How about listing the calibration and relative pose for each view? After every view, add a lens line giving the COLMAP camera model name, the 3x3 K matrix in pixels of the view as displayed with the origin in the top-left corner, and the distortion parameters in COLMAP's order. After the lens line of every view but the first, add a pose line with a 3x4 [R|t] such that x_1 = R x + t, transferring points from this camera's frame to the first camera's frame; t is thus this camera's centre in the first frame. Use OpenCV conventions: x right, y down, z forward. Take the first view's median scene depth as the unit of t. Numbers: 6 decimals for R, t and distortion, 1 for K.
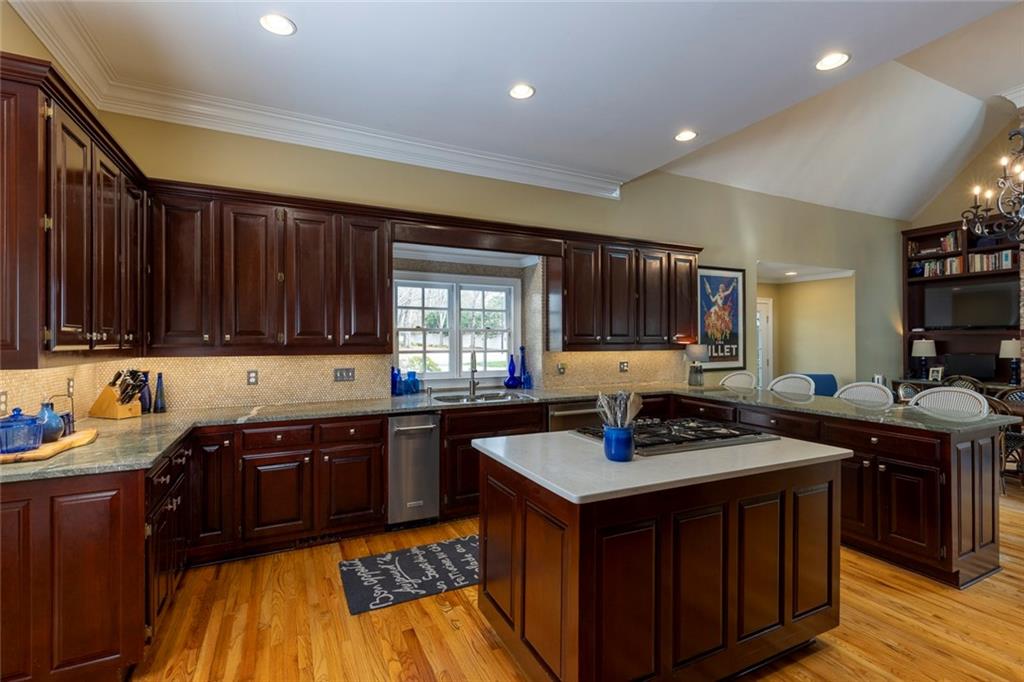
lens RADIAL K [[458.7, 0, 506.6], [0, 458.7, 341.1], [0, 0, 1]] dist [0.002455, -0.000336]
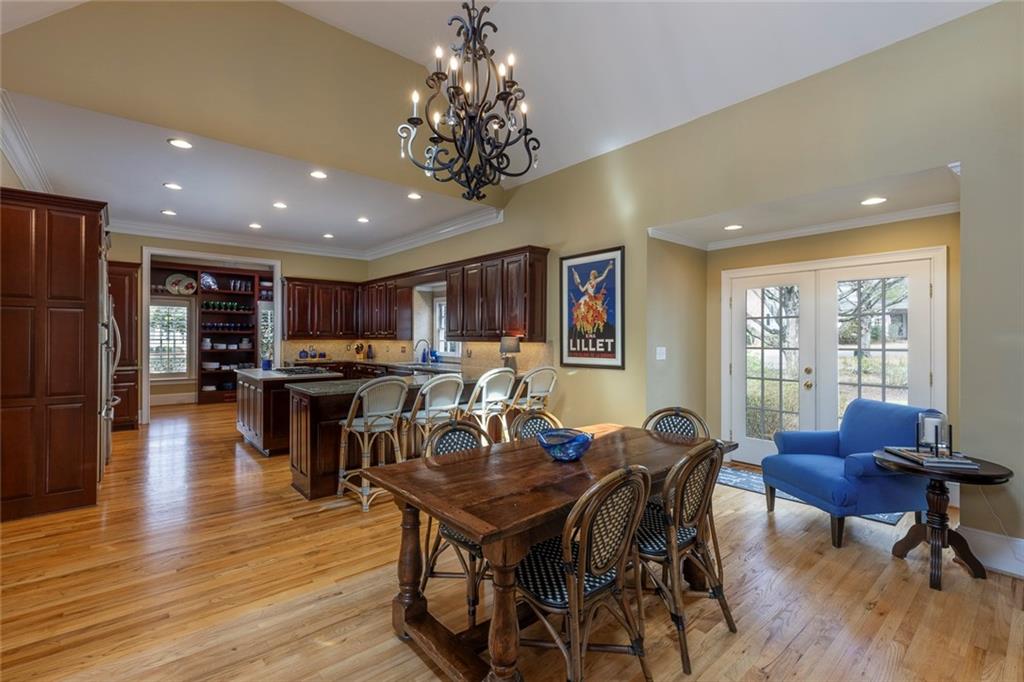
lens RADIAL K [[458.7, 0, 516.8], [0, 458.7, 339.1], [0, 0, 1]] dist [0.002455, -0.000336]
pose [[0.261526, 0.007761, -0.965165, 1.310042], [-0.000679, 0.999969, 0.007857, 0.002142], [0.965196, -0.001400, 0.261524, 0.635358]]
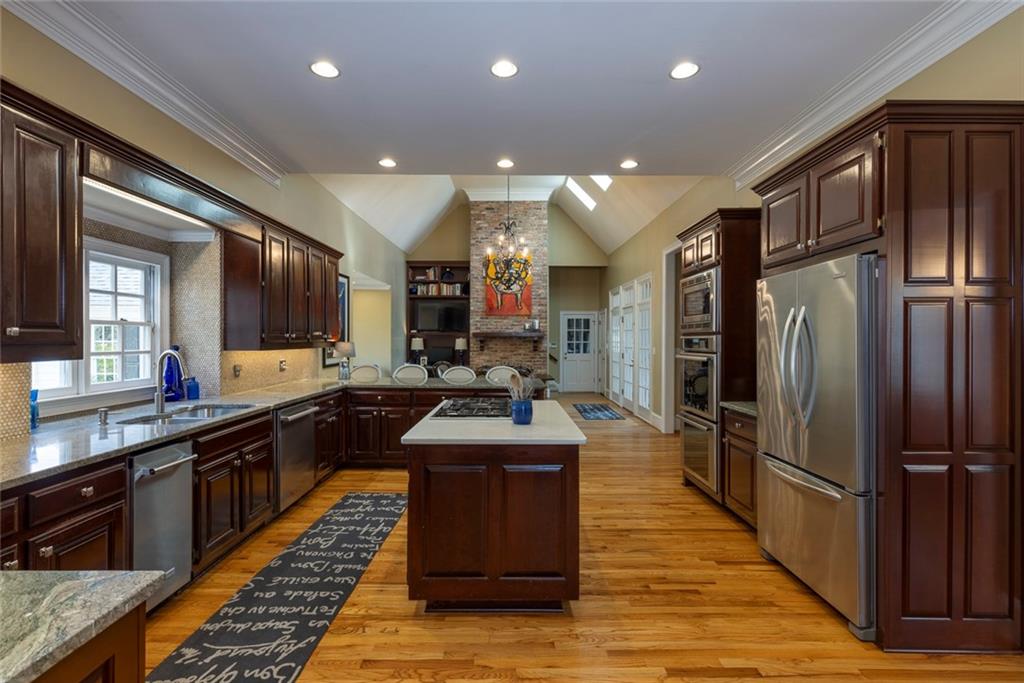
lens RADIAL K [[458.7, 0, 510.7], [0, 458.7, 338.9], [0, 0, 1]] dist [0.002455, -0.000336]
pose [[0.431017, 0.002719, 0.902340, -0.359709], [-0.004157, 0.999991, -0.001028, -0.000430], [-0.902334, -0.003308, 0.431024, 0.143633]]
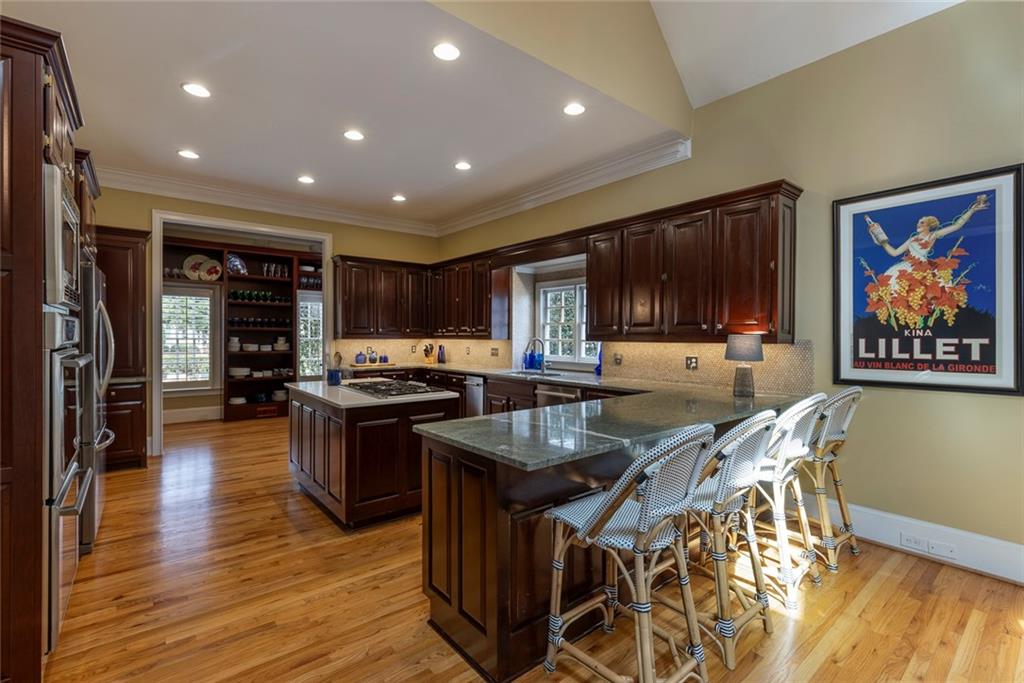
lens RADIAL K [[458.7, 0, 512.3], [0, 458.7, 338.8], [0, 0, 1]] dist [0.002455, -0.000336]
pose [[0.235004, 0.011067, -0.971931, 0.866815], [0.001168, 0.999931, 0.011668, 0.003258], [0.971994, -0.003878, 0.234975, 0.448741]]
